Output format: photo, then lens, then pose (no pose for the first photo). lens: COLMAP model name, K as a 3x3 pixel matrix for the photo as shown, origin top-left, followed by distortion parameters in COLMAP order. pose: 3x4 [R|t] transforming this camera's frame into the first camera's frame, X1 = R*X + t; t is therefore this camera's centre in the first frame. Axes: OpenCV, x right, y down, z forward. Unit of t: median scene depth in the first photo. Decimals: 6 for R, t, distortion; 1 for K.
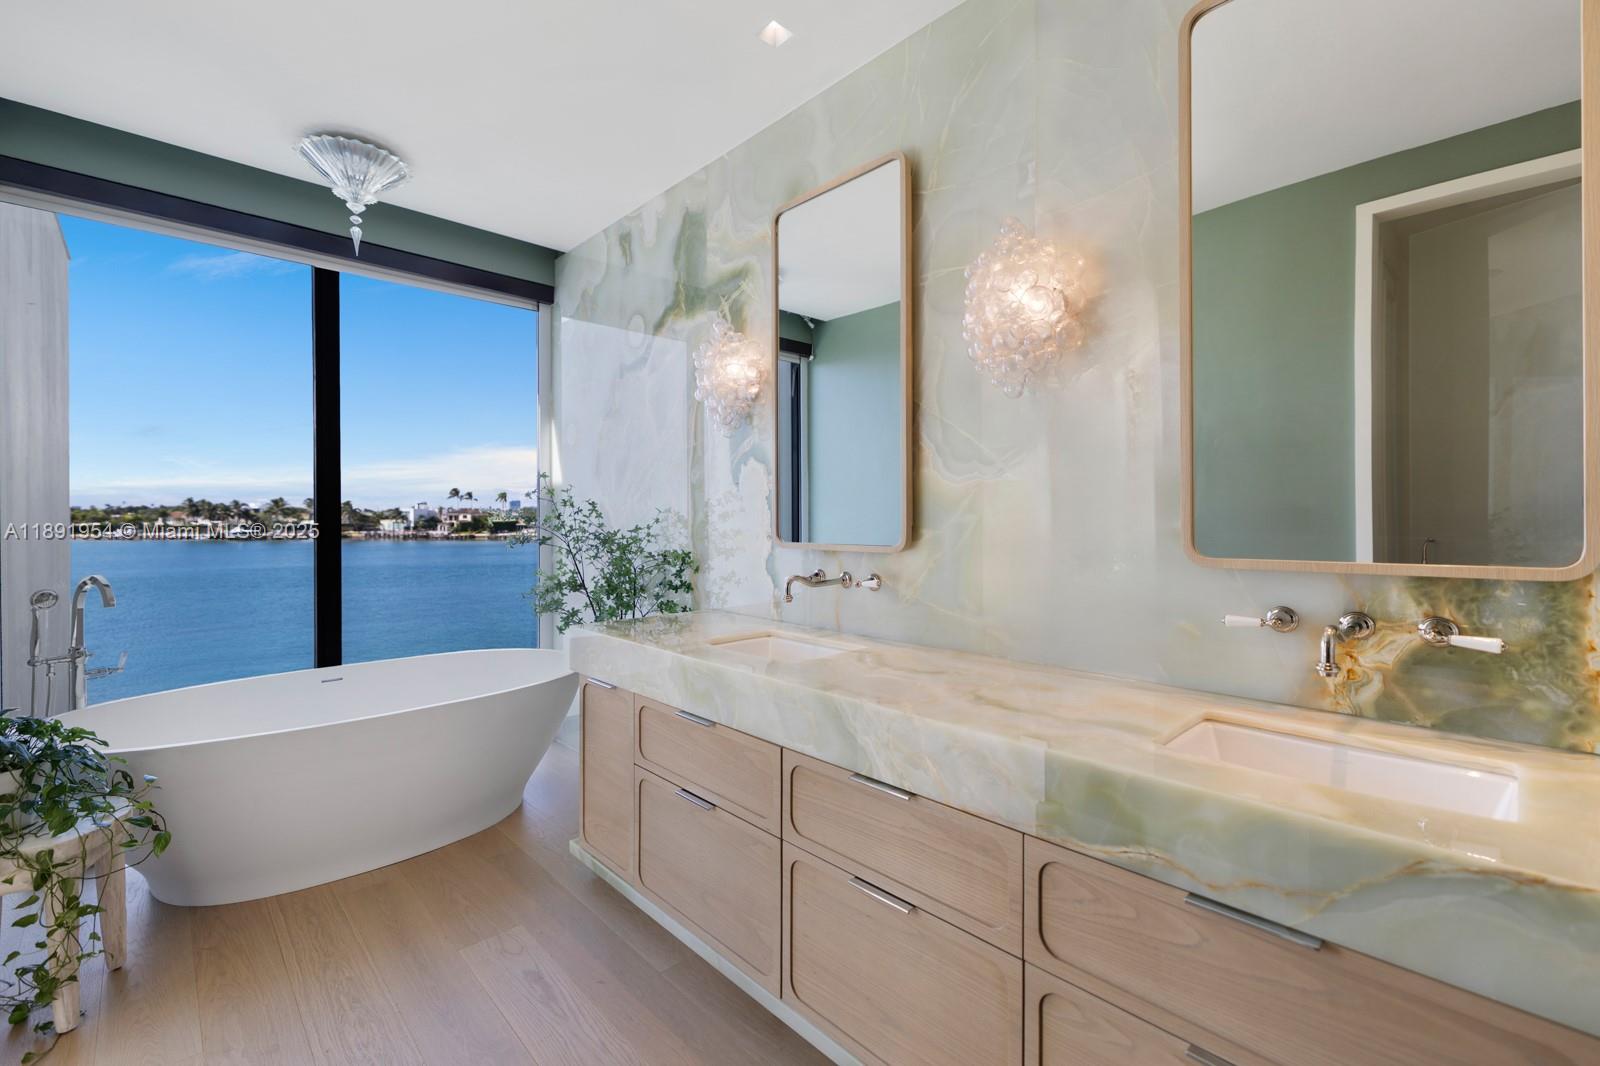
lens RADIAL K [[704.9, 0, 796.3], [0, 704.9, 521.7], [0, 0, 1]] dist [-0.003257, -0.000424]
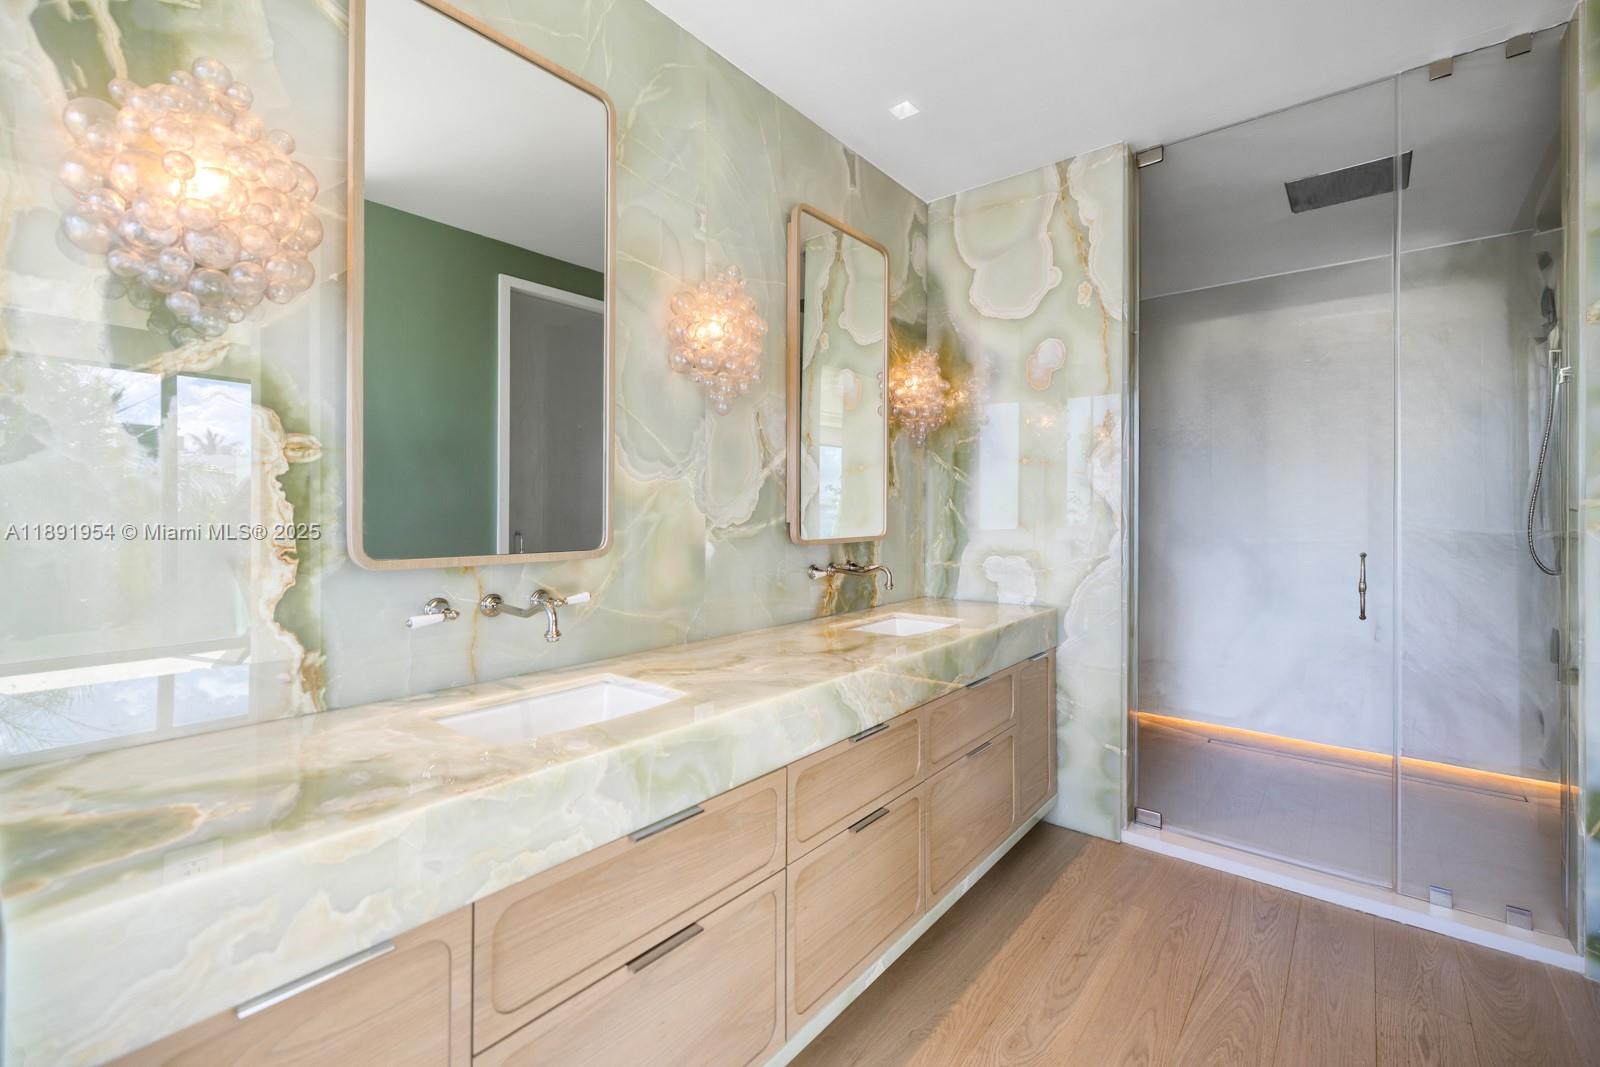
lens RADIAL K [[704.9, 0, 795.7], [0, 704.9, 509.3], [0, 0, 1]] dist [-0.003257, -0.000424]
pose [[-0.141230, 0.010070, 0.989926, -0.785102], [0.011997, 0.999892, -0.008460, -0.004182], [-0.989904, 0.010682, -0.141335, 0.939958]]
